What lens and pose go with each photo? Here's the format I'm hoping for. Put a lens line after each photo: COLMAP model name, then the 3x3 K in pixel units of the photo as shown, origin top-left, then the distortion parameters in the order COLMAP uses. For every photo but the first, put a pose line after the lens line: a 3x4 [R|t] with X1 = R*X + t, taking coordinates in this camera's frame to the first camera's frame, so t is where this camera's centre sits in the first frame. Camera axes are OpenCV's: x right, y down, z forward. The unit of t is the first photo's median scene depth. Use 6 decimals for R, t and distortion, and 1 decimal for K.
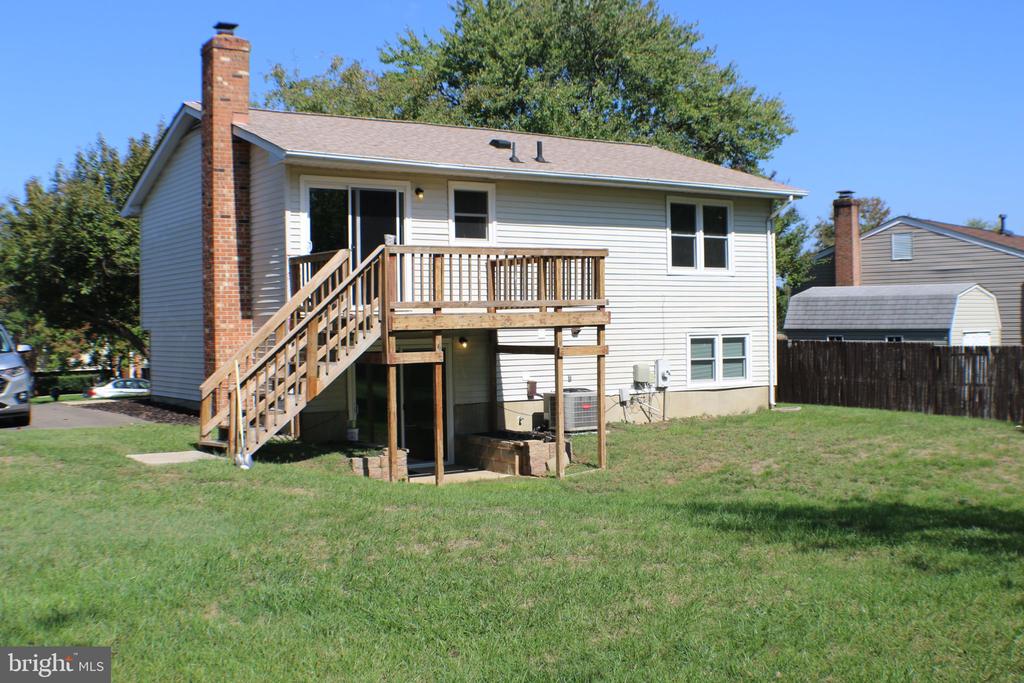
lens RADIAL K [[1122.5, 0, 511.1], [0, 1122.5, 336.5], [0, 0, 1]] dist [-0.011687, 0.000000]
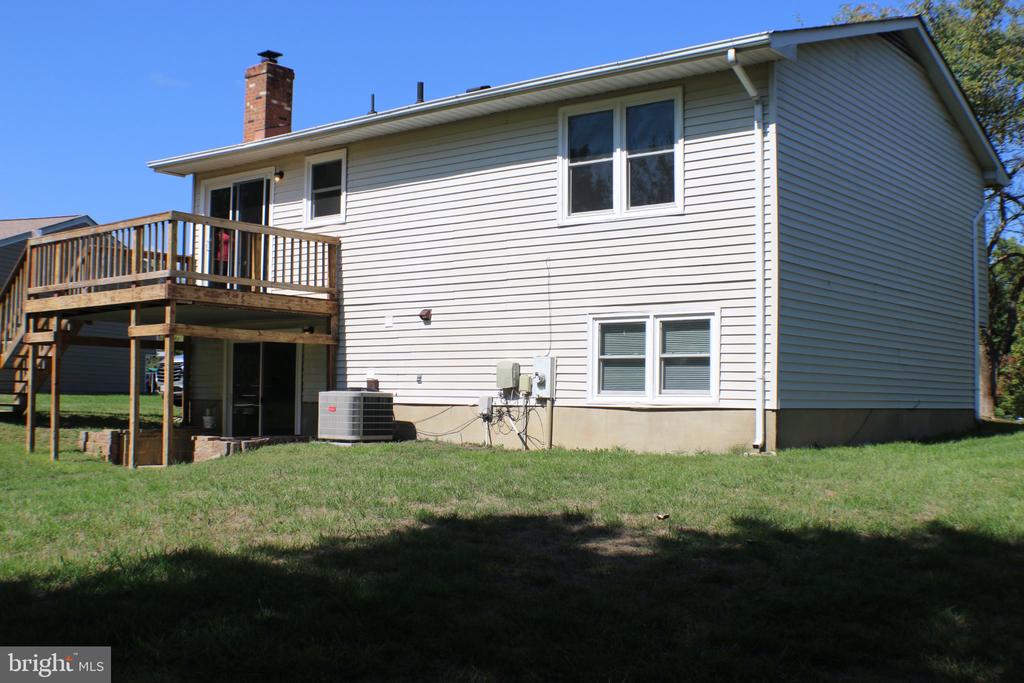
lens RADIAL K [[1122.5, 0, 510.9], [0, 1122.5, 346.9], [0, 0, 1]] dist [-0.011687, 0.000000]
pose [[0.299599, -0.020261, -0.953850, 0.740788], [-0.018797, 0.999455, -0.027134, 0.032472], [0.953880, 0.026059, 0.299055, 0.766409]]
